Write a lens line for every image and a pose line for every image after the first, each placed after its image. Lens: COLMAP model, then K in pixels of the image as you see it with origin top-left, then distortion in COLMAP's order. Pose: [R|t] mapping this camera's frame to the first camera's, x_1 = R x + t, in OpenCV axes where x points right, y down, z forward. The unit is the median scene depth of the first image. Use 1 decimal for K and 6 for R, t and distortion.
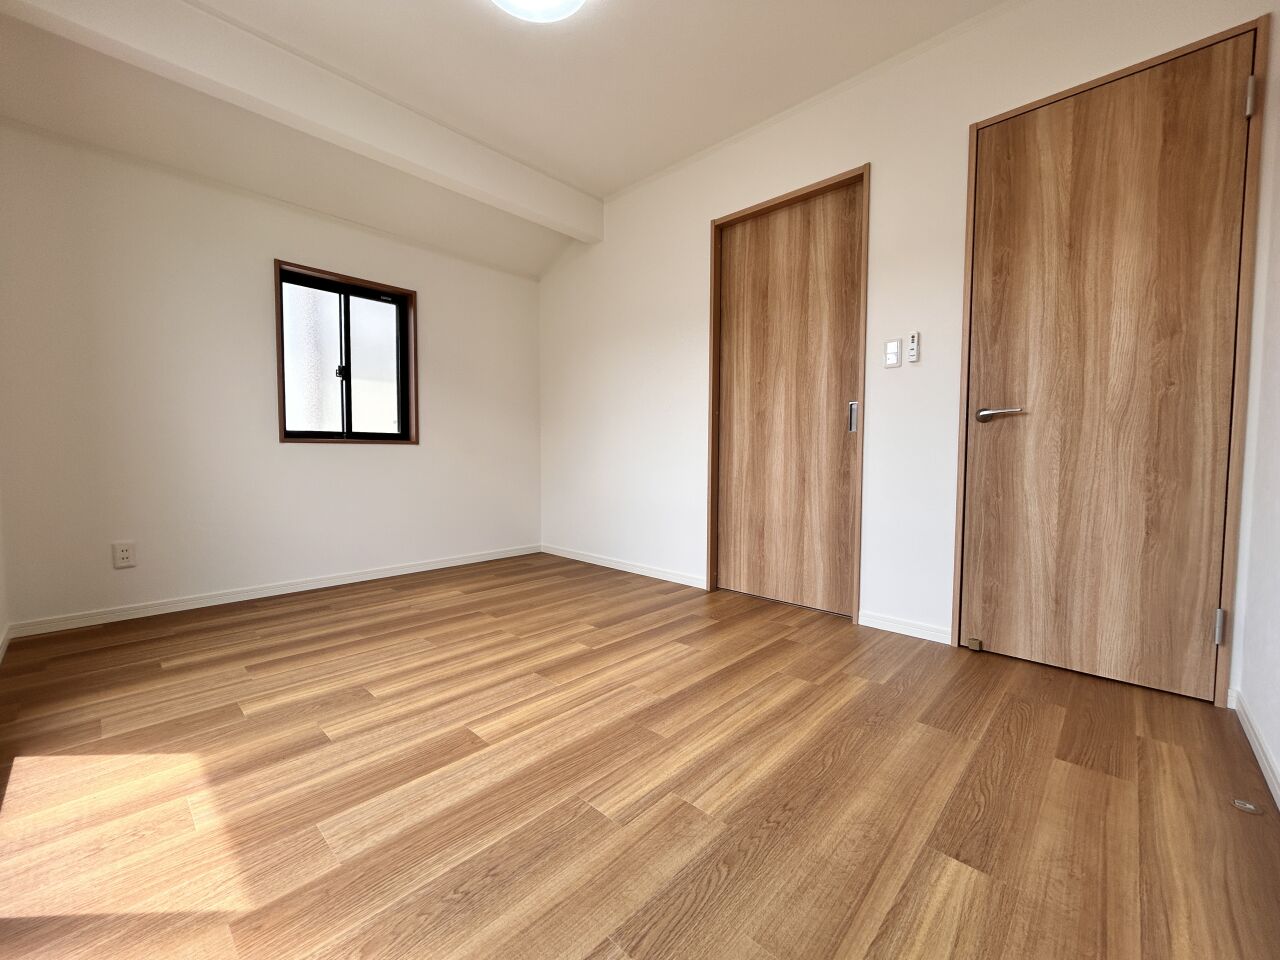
lens RADIAL K [[516.9, 0, 639.6], [0, 516.9, 479.8], [0, 0, 1]] dist [-0.001136, 0.000561]
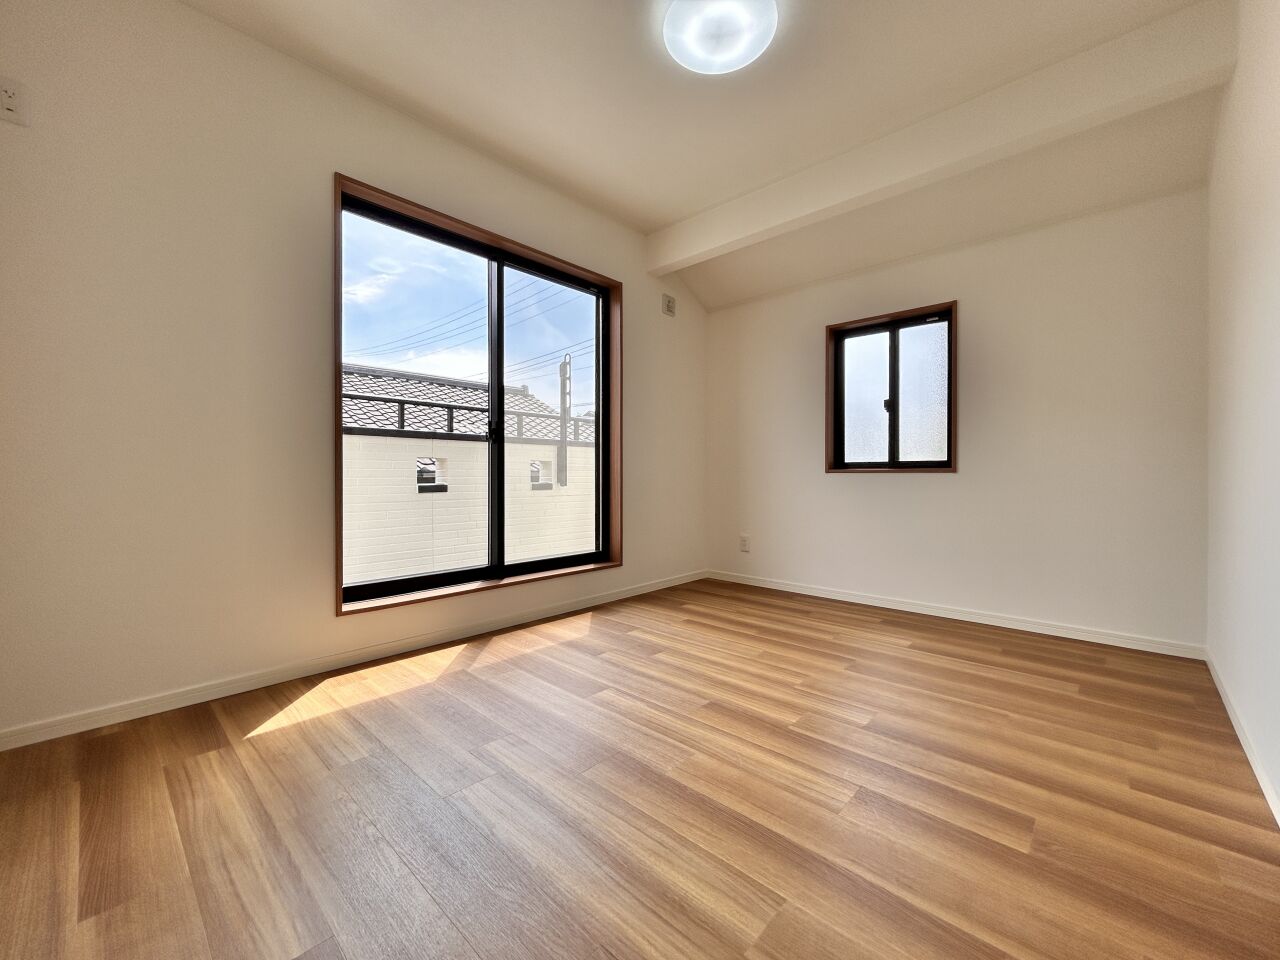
lens RADIAL K [[516.9, 0, 636.8], [0, 516.9, 484.3], [0, 0, 1]] dist [-0.001136, 0.000561]
pose [[0.002145, 0.011885, -0.999927, 0.764661], [-0.051570, 0.998600, 0.011759, -0.053261], [0.998667, 0.051541, 0.002754, 0.792045]]
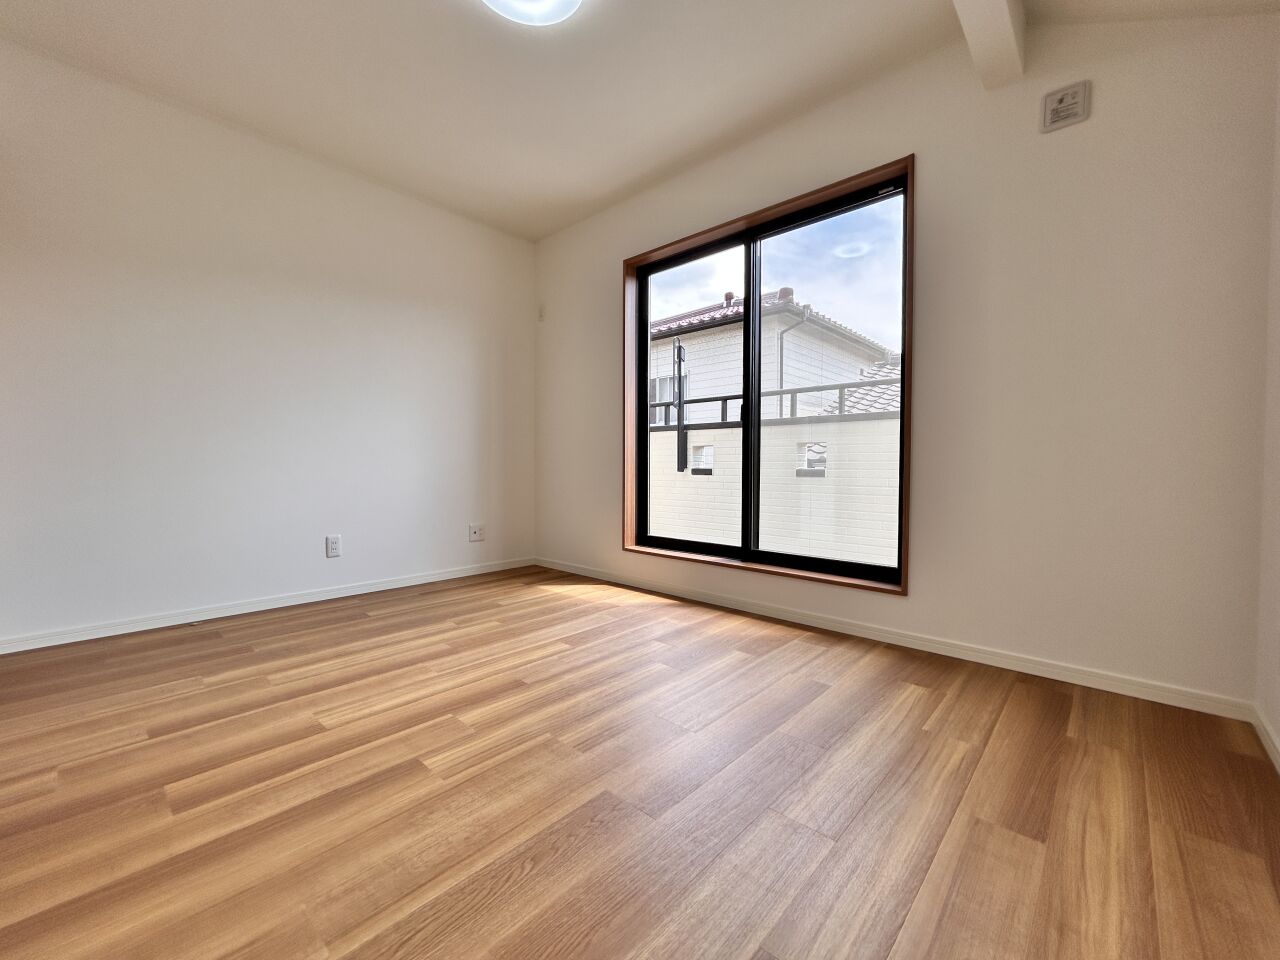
lens RADIAL K [[516.9, 0, 640.0], [0, 516.9, 483.7], [0, 0, 1]] dist [-0.001136, 0.000561]
pose [[-0.999907, -0.008050, -0.010981, -0.385429], [-0.008942, 0.996449, 0.083717, -0.089043], [0.010269, 0.083808, -0.996429, 1.863387]]
